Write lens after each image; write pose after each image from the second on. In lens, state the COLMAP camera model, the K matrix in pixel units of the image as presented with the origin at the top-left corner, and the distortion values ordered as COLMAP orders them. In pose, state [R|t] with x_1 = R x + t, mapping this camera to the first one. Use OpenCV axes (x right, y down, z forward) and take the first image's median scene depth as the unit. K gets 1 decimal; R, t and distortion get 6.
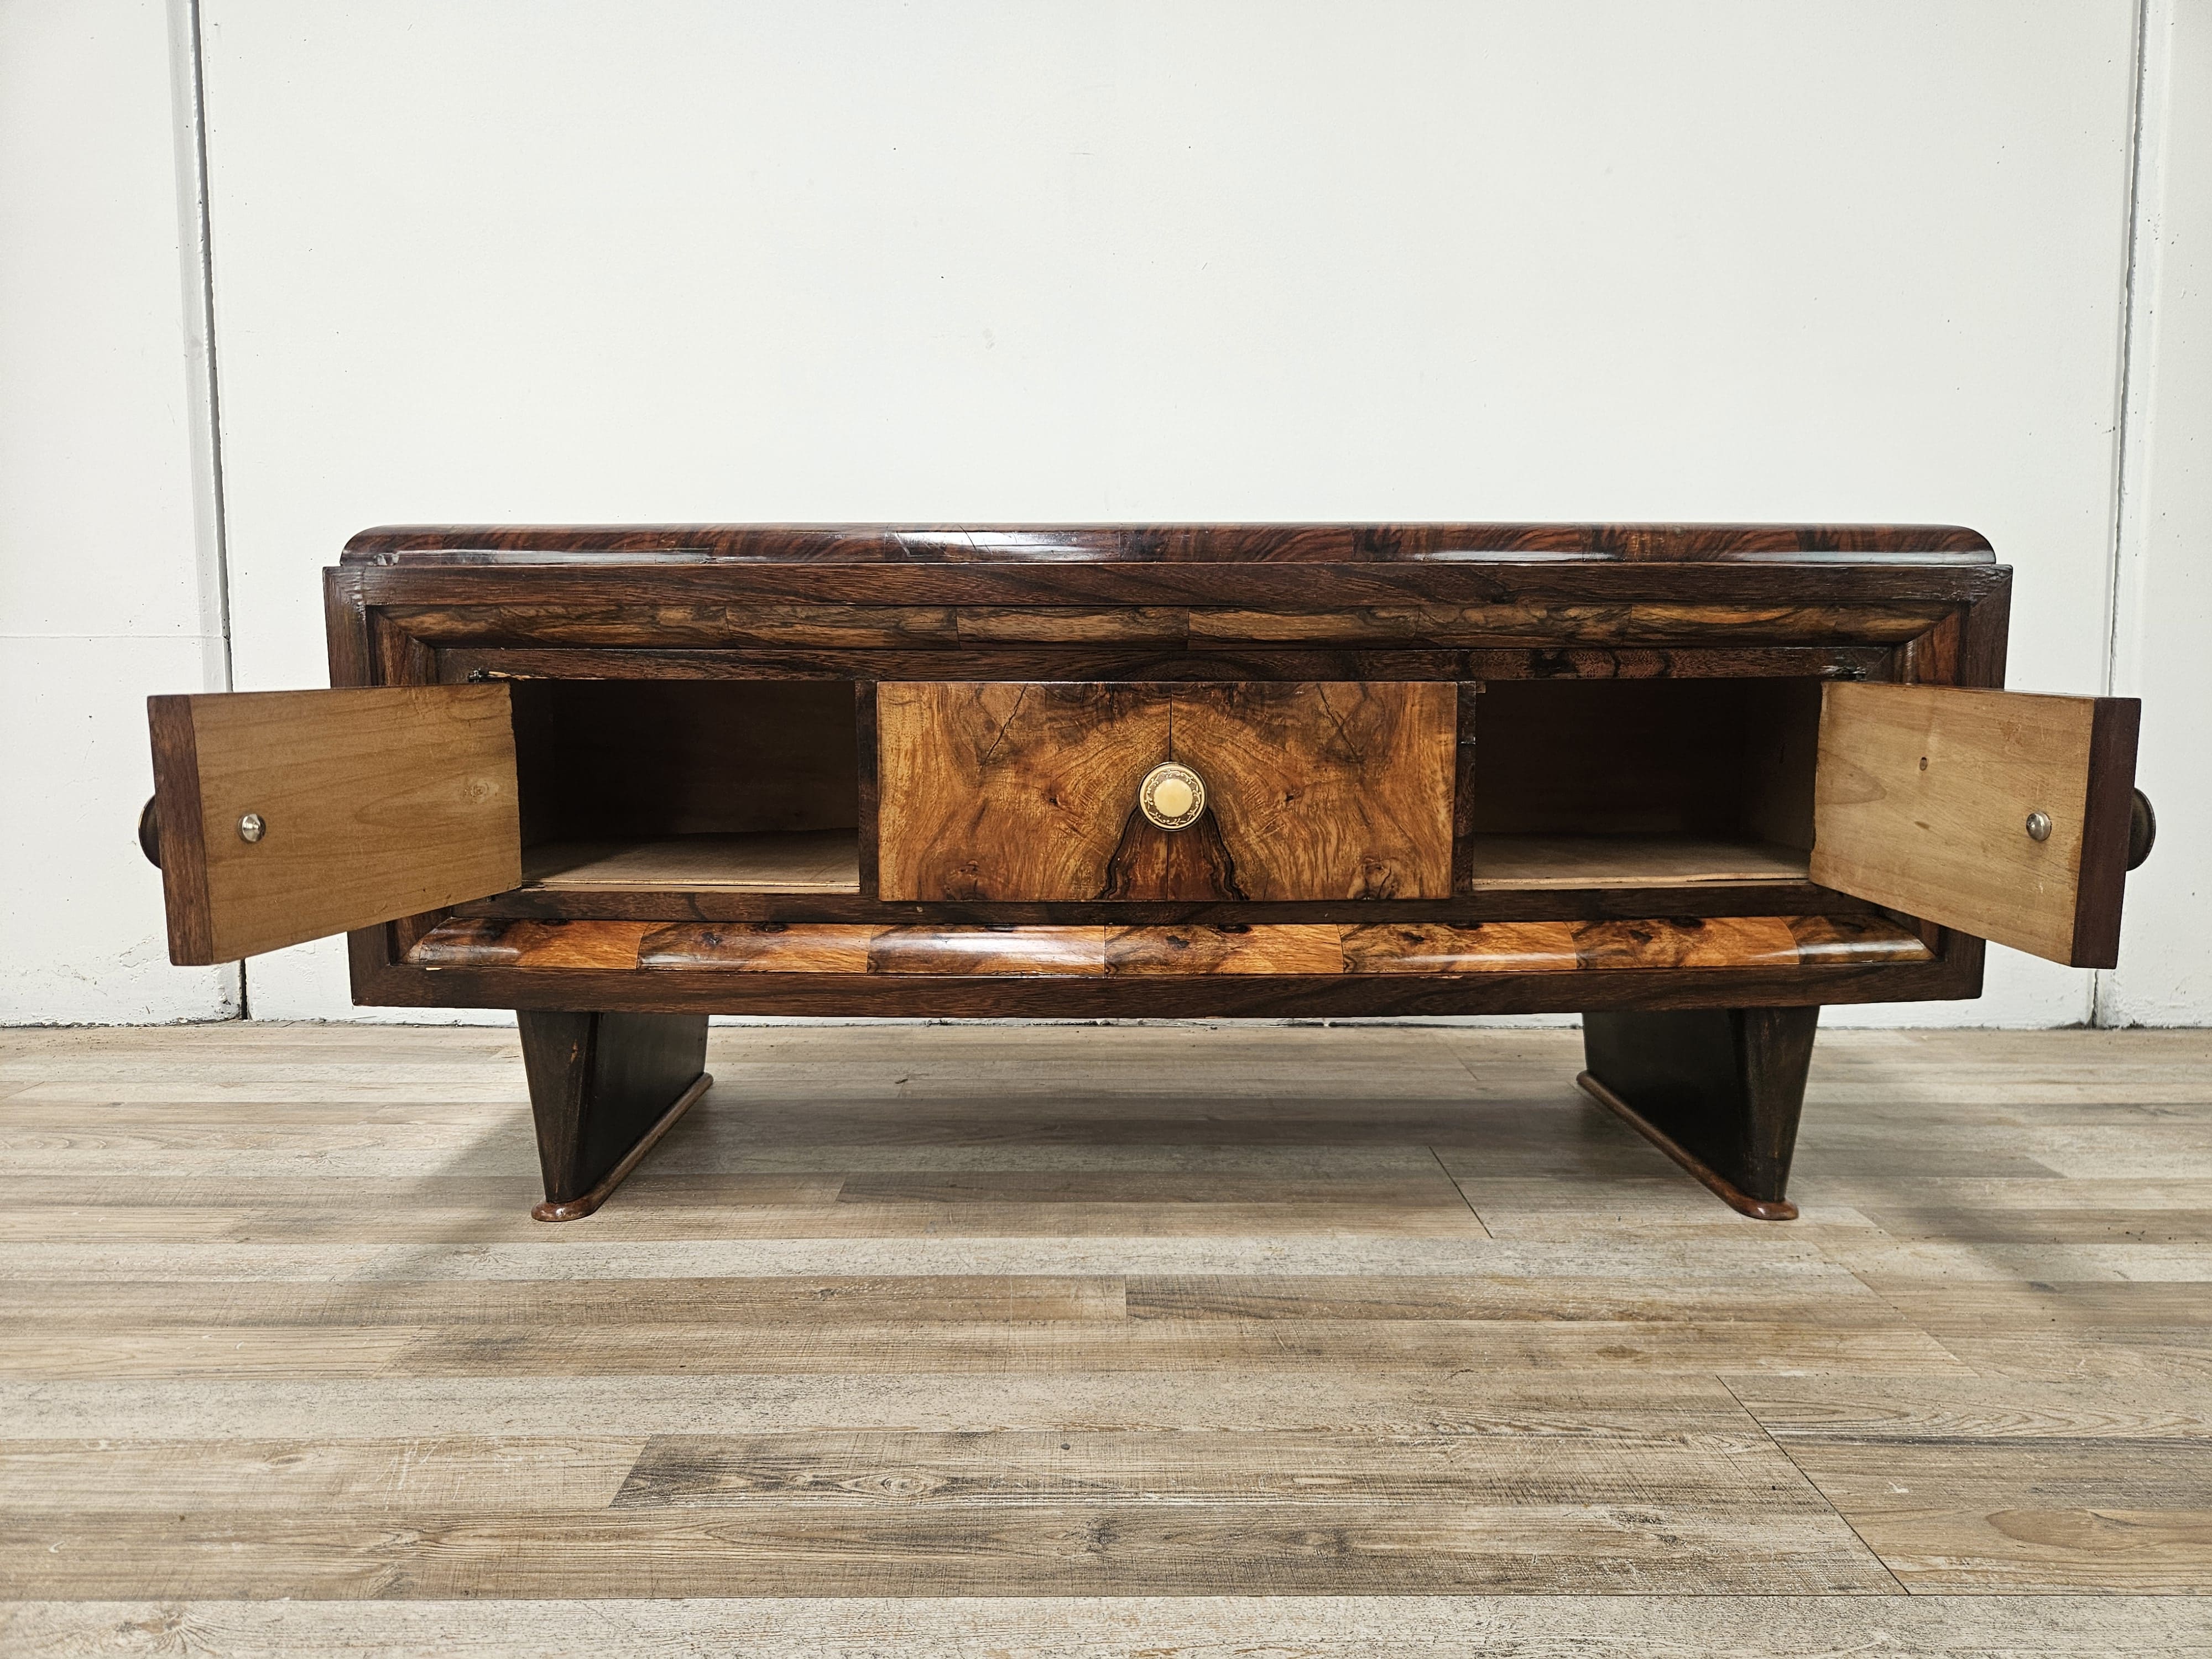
lens RADIAL K [[1522.4, 0, 1110.1], [0, 1522.4, 809.6], [0, 0, 1]] dist [0.070451, -0.067049]
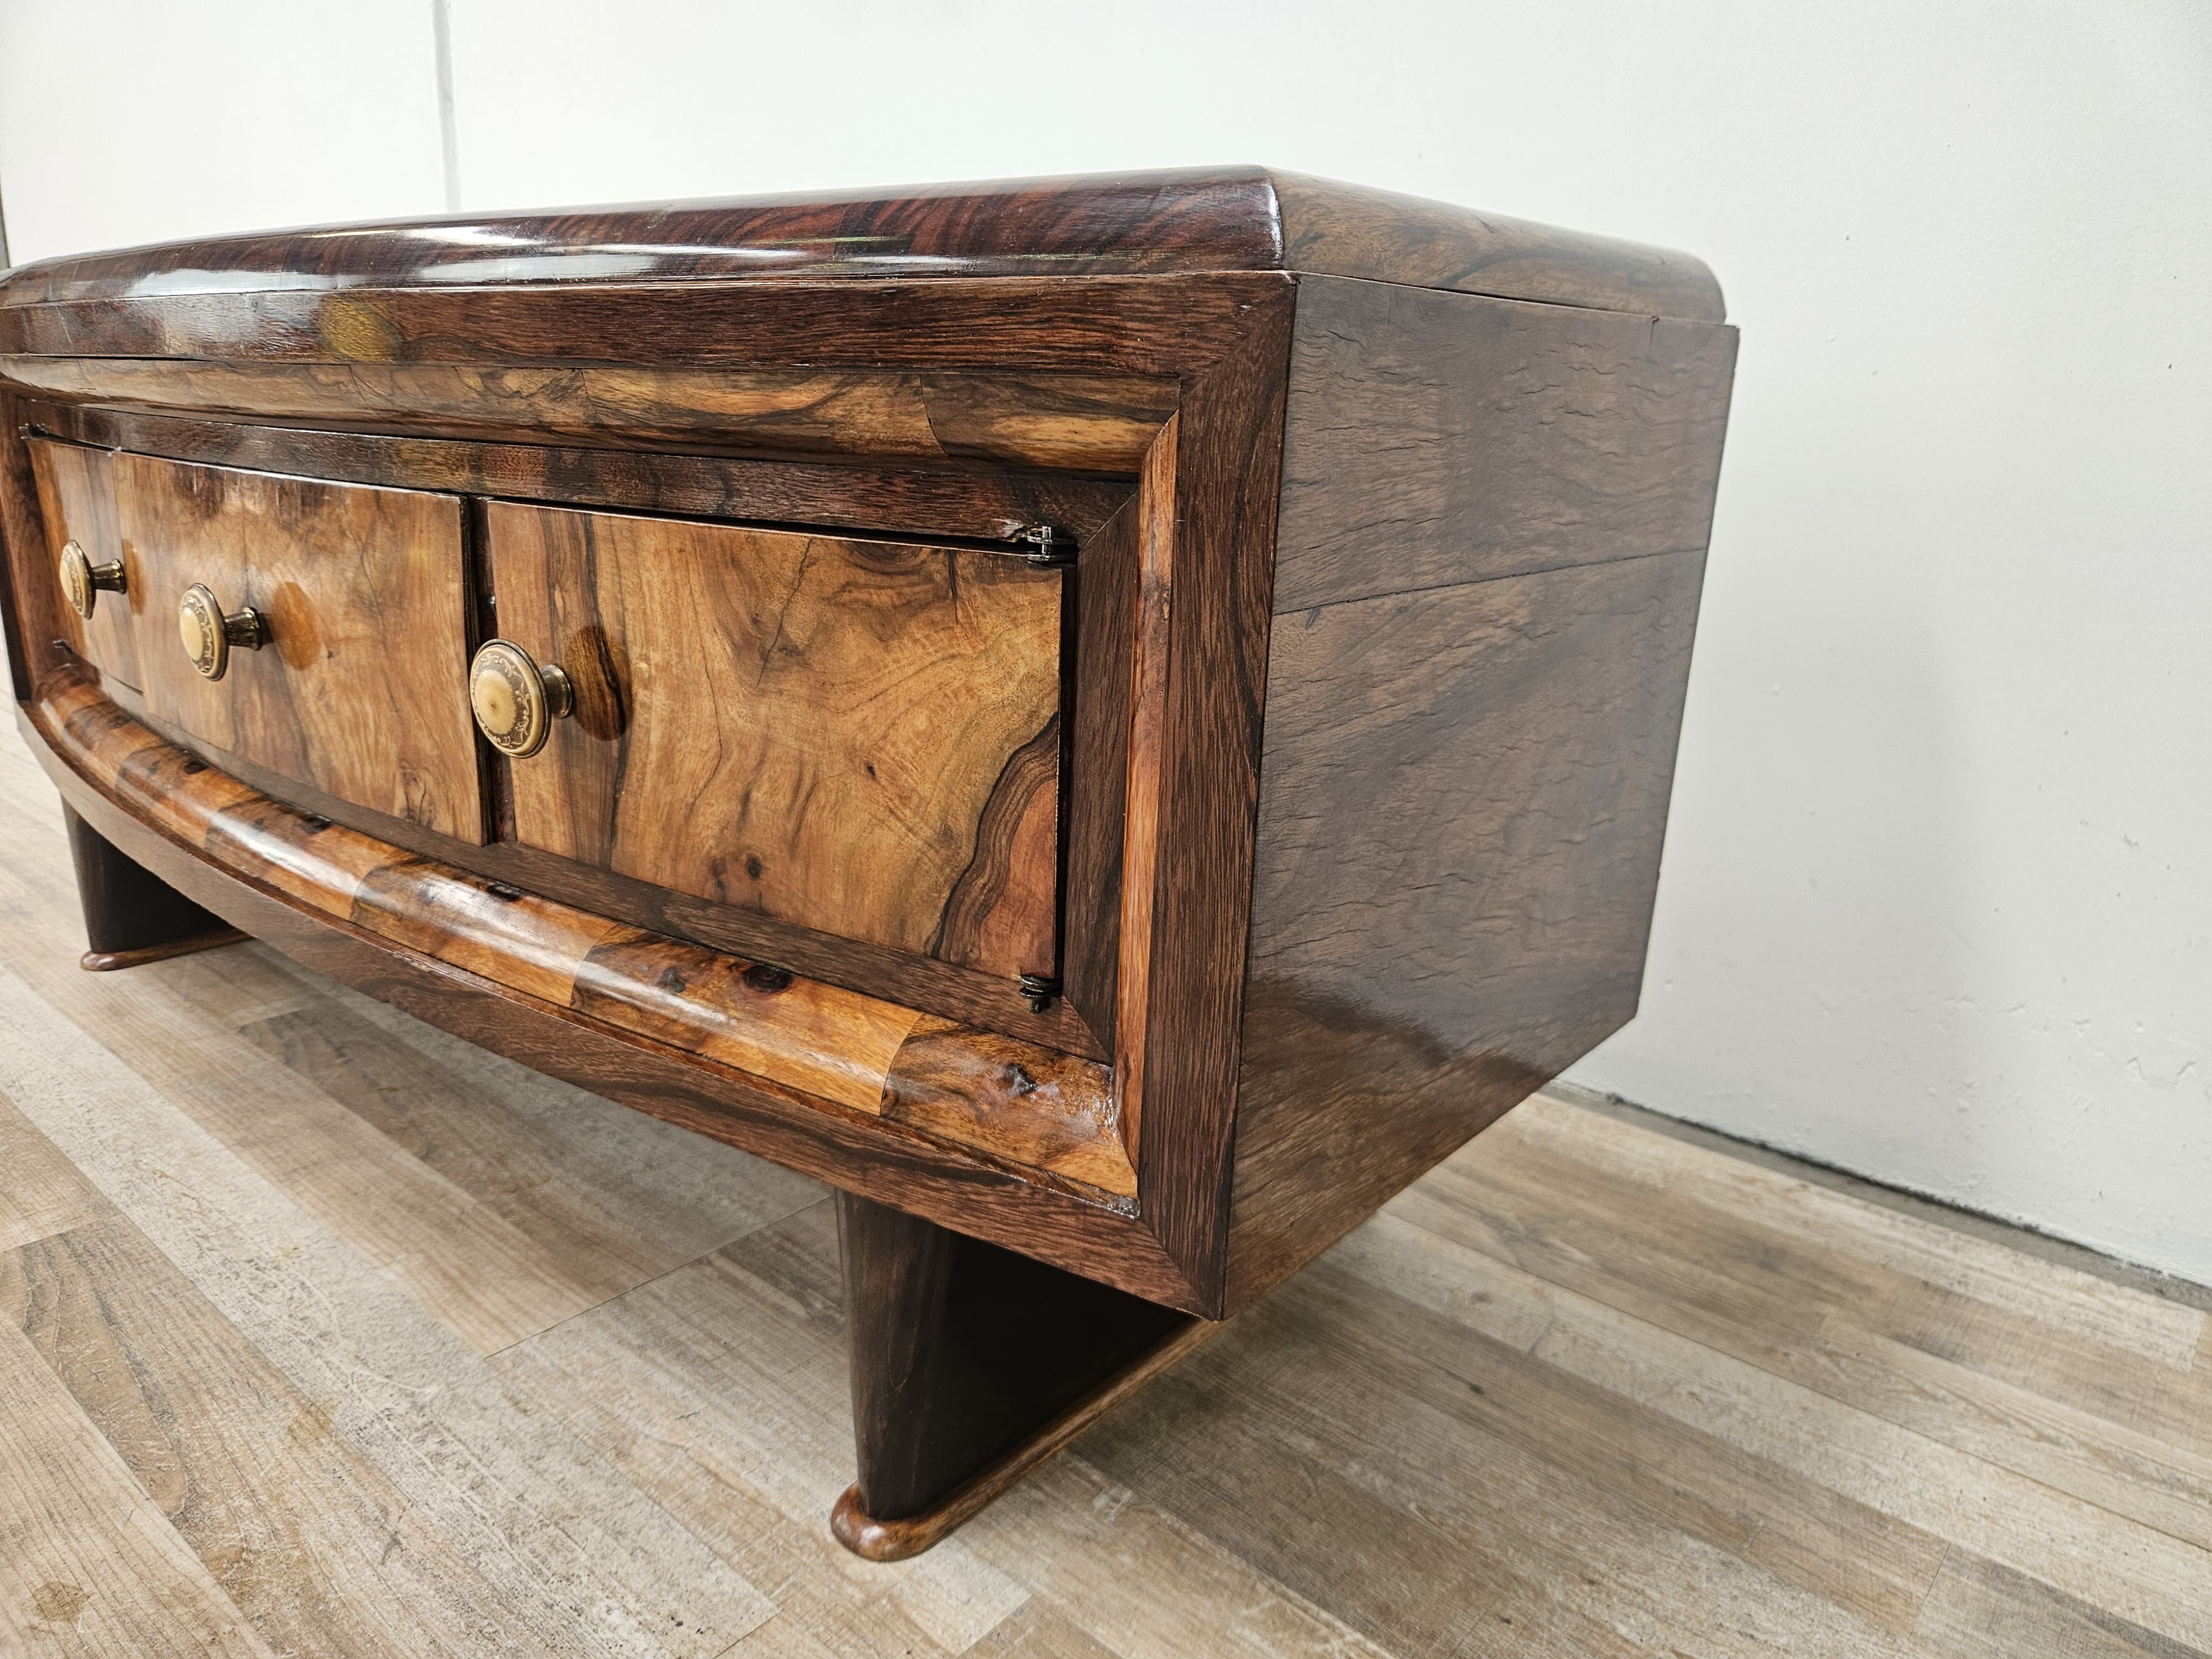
lens RADIAL K [[1521.2, 0, 1079.0], [0, 1521.2, 821.8], [0, 0, 1]] dist [0.064375, -0.061649]
pose [[0.745695, 0.197074, -0.636475, 0.833718], [-0.088464, 0.976083, 0.198585, -0.102347], [0.660389, -0.091779, 0.745294, 0.711817]]
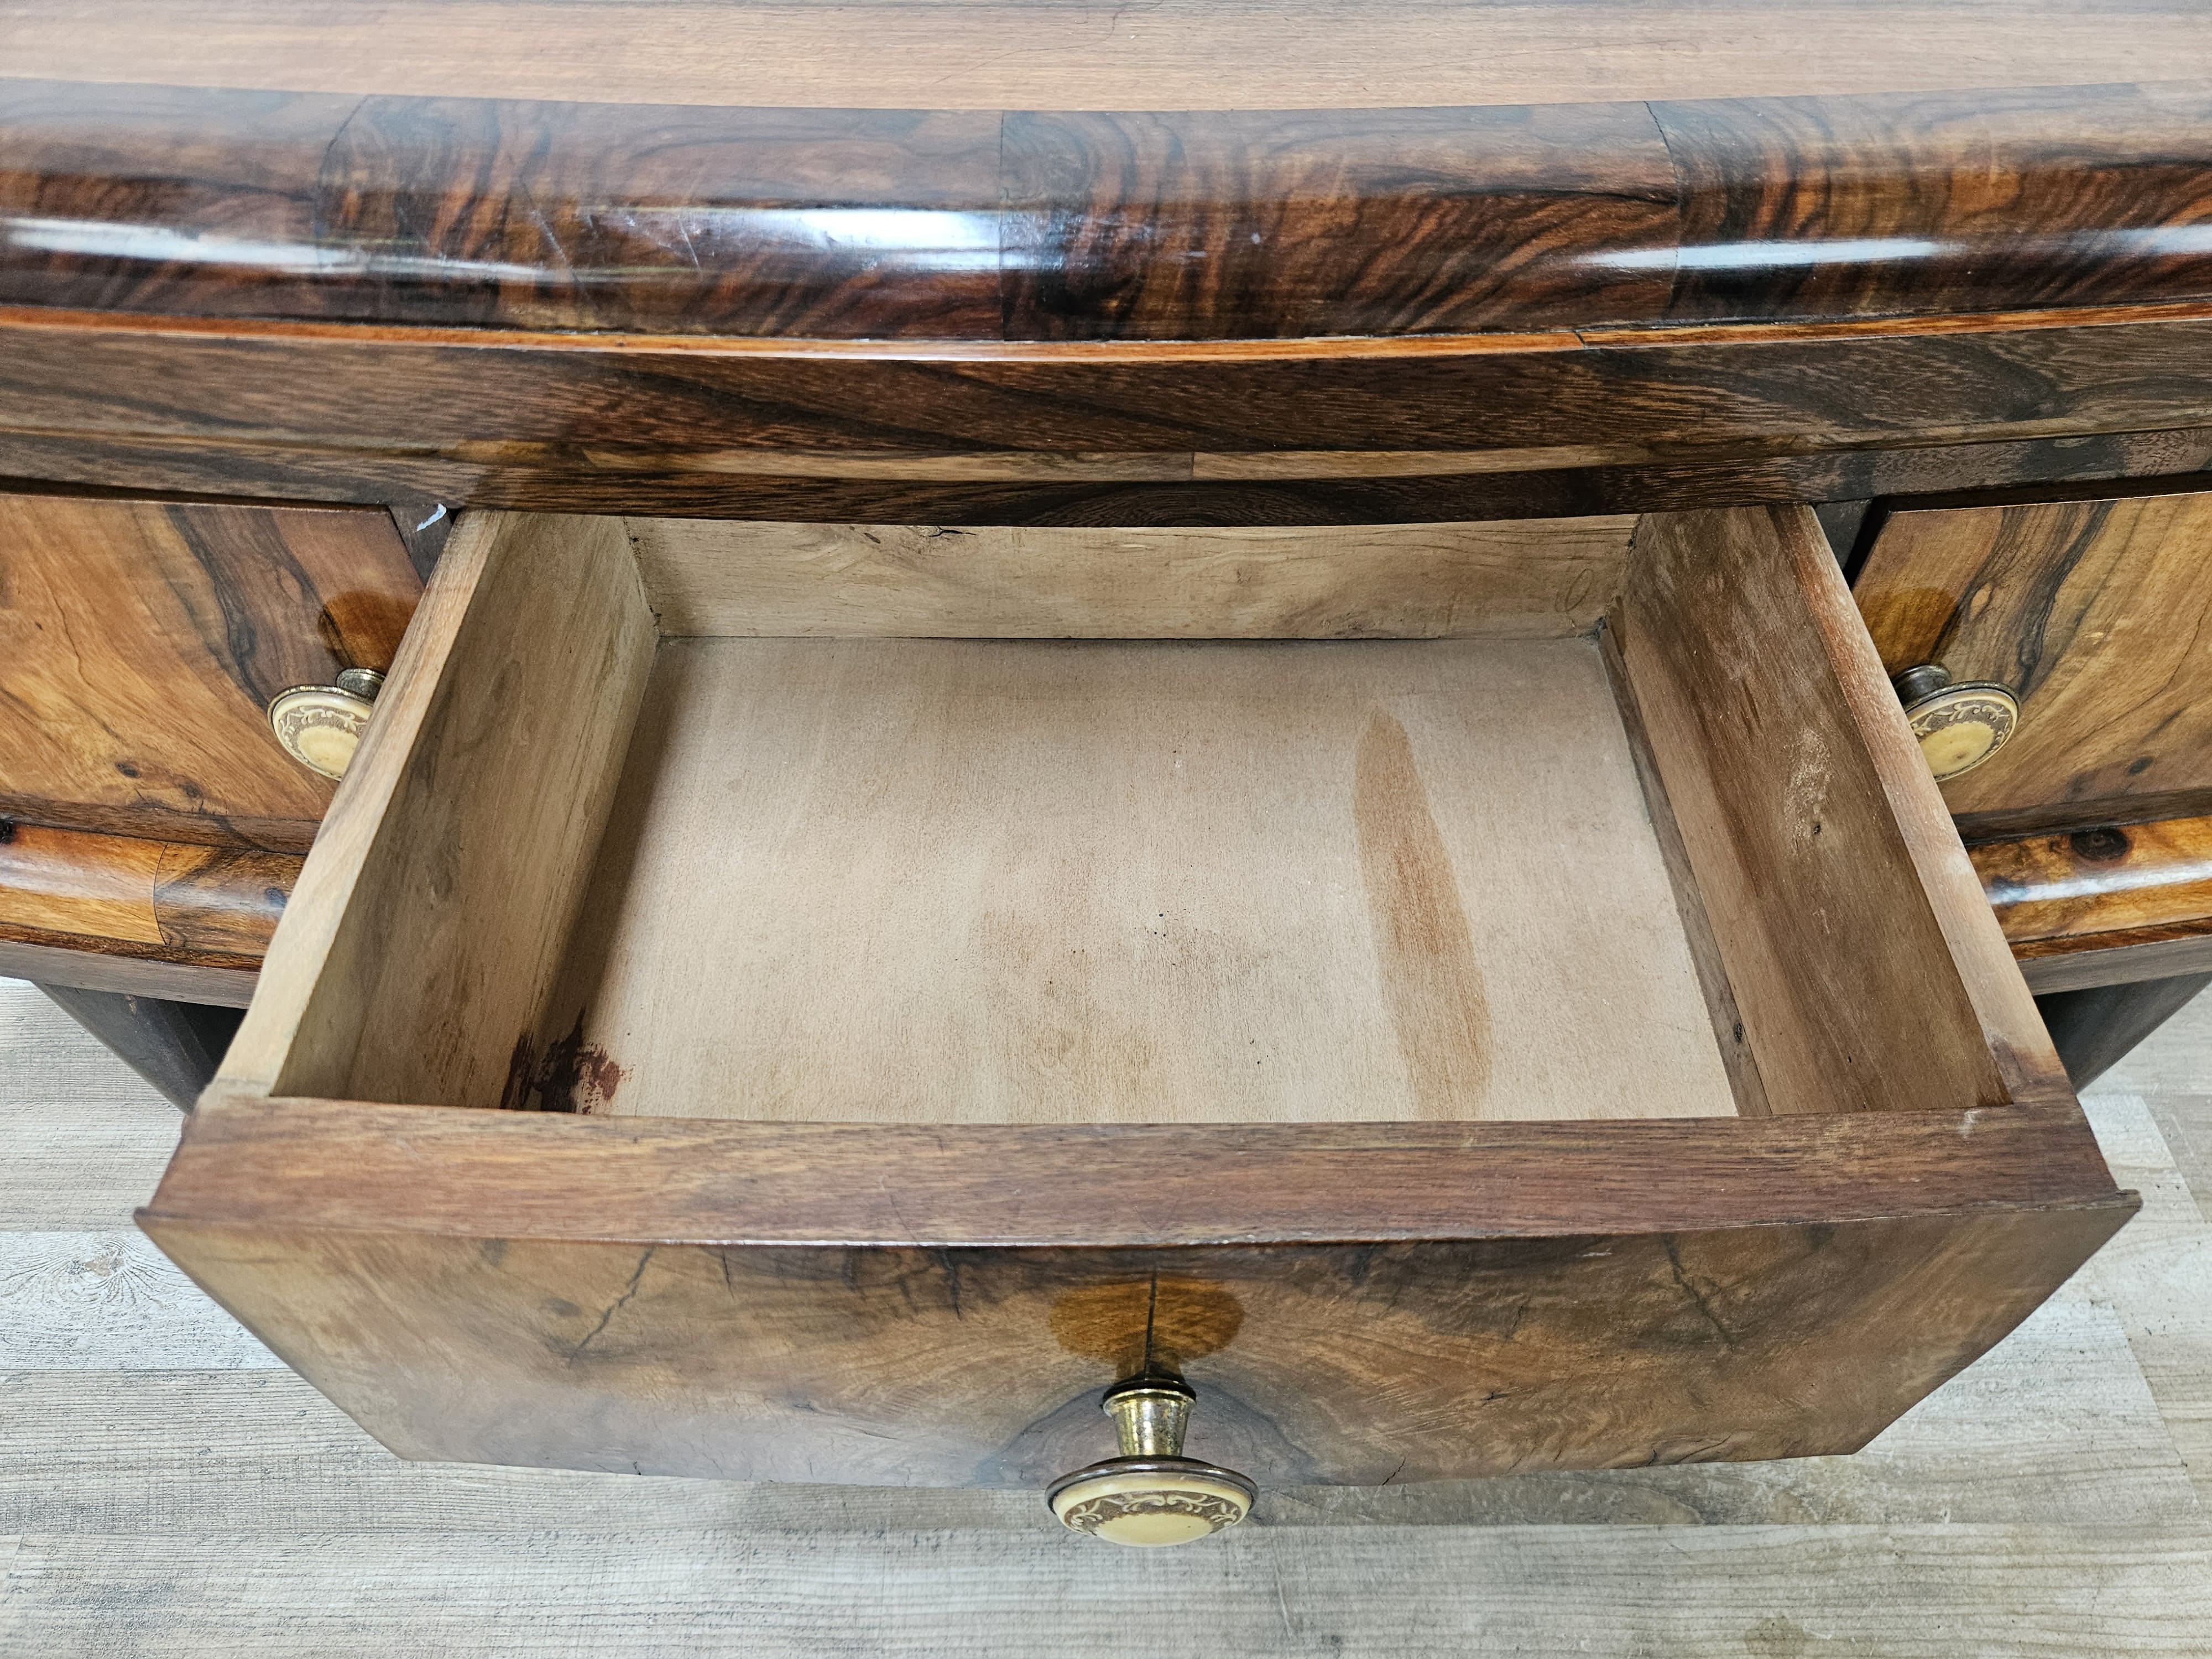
lens RADIAL K [[1531.5, 0, 1112.5], [0, 1531.5, 840.3], [0, 0, 1]] dist [0.029815, -0.028147]
pose [[0.999992, -0.002397, 0.003117, 0.029948], [-0.000484, 0.711625, 0.702559, -0.322465], [-0.003902, -0.702555, 0.711619, 0.651183]]
